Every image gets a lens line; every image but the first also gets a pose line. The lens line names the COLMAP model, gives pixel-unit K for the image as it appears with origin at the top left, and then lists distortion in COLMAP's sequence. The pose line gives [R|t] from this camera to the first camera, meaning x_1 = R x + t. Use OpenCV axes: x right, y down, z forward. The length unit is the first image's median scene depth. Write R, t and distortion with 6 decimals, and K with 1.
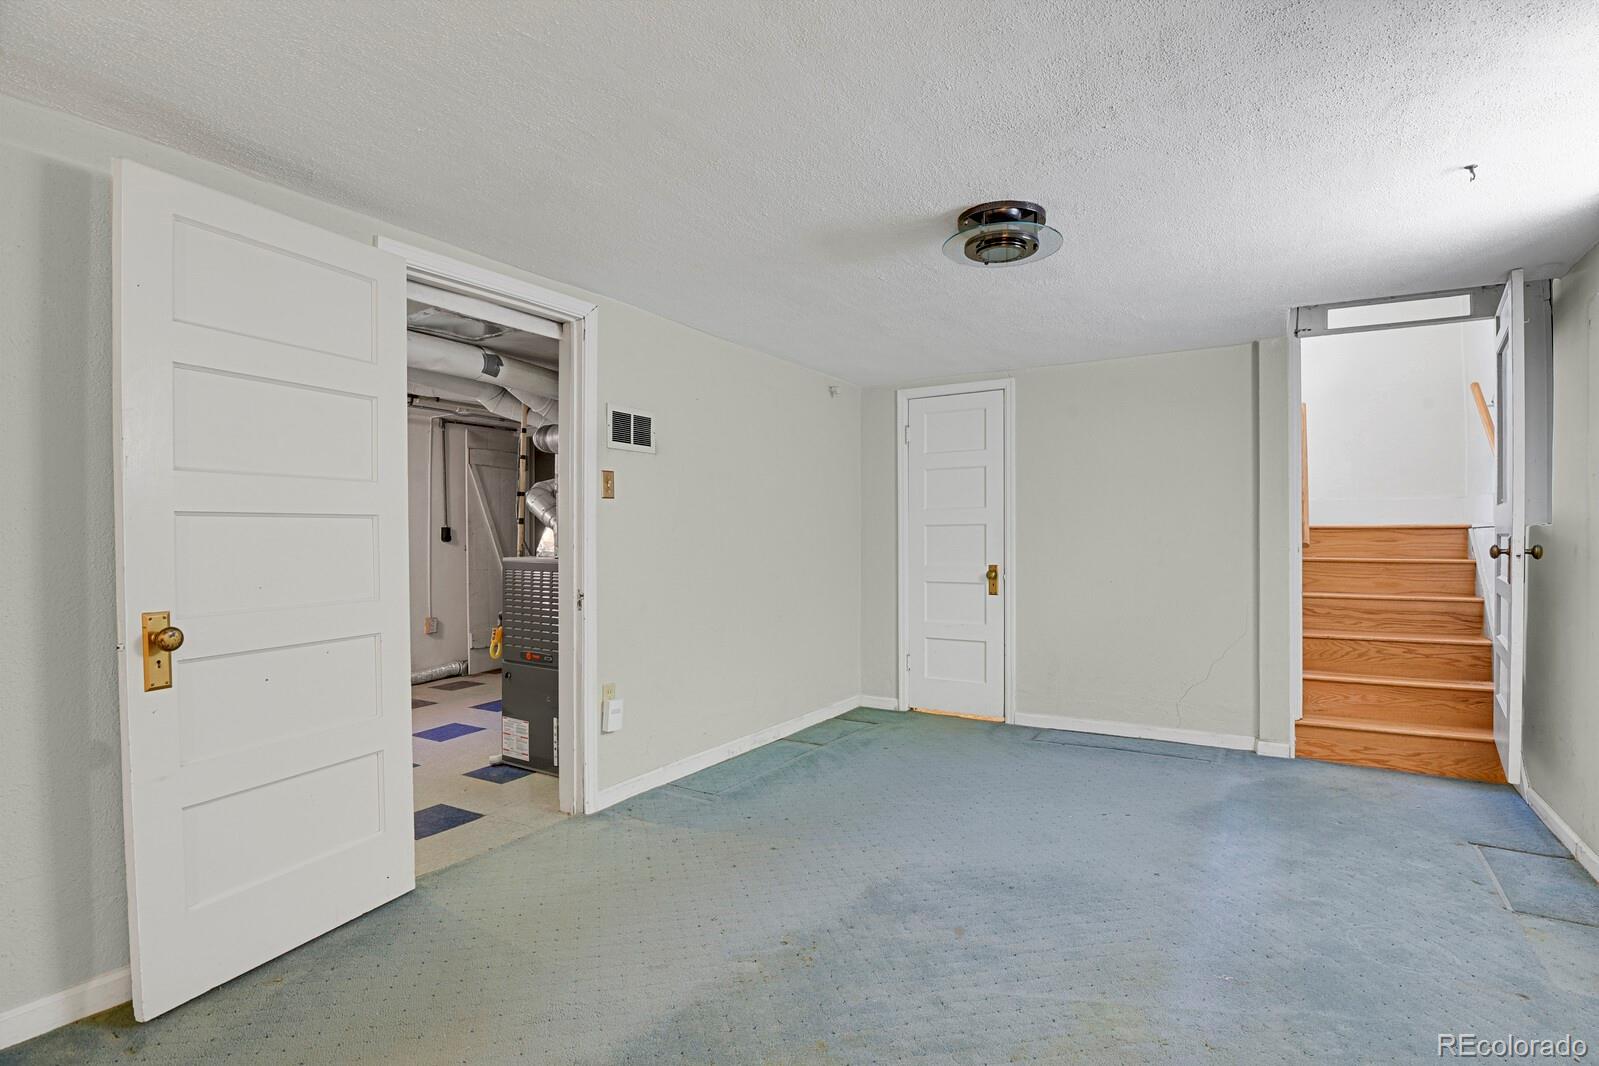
lens RADIAL K [[782.1, 0, 797.8], [0, 782.1, 533.6], [0, 0, 1]] dist [-0.025871, -0.002834]
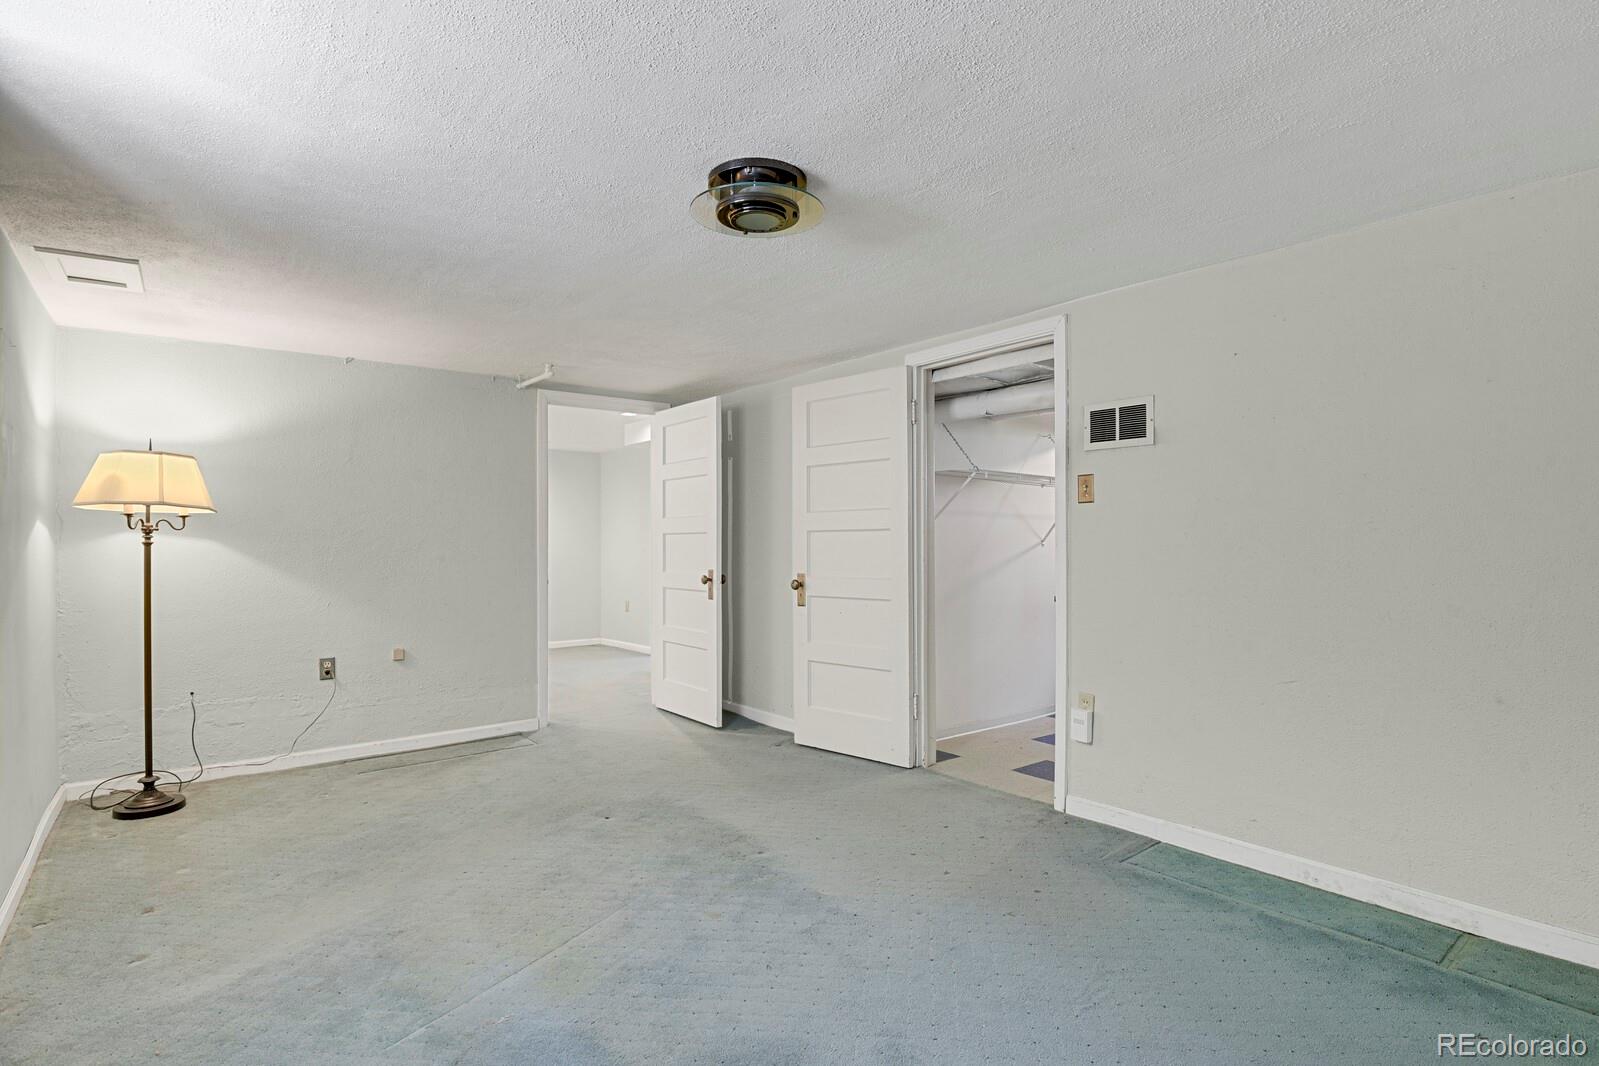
lens RADIAL K [[782.1, 0, 796.0], [0, 782.1, 543.4], [0, 0, 1]] dist [-0.025871, -0.002834]
pose [[-0.335715, -0.007450, -0.941934, 0.782064], [-0.003403, 0.999972, -0.006696, 0.013310], [0.941957, 0.000957, -0.335731, 0.967614]]
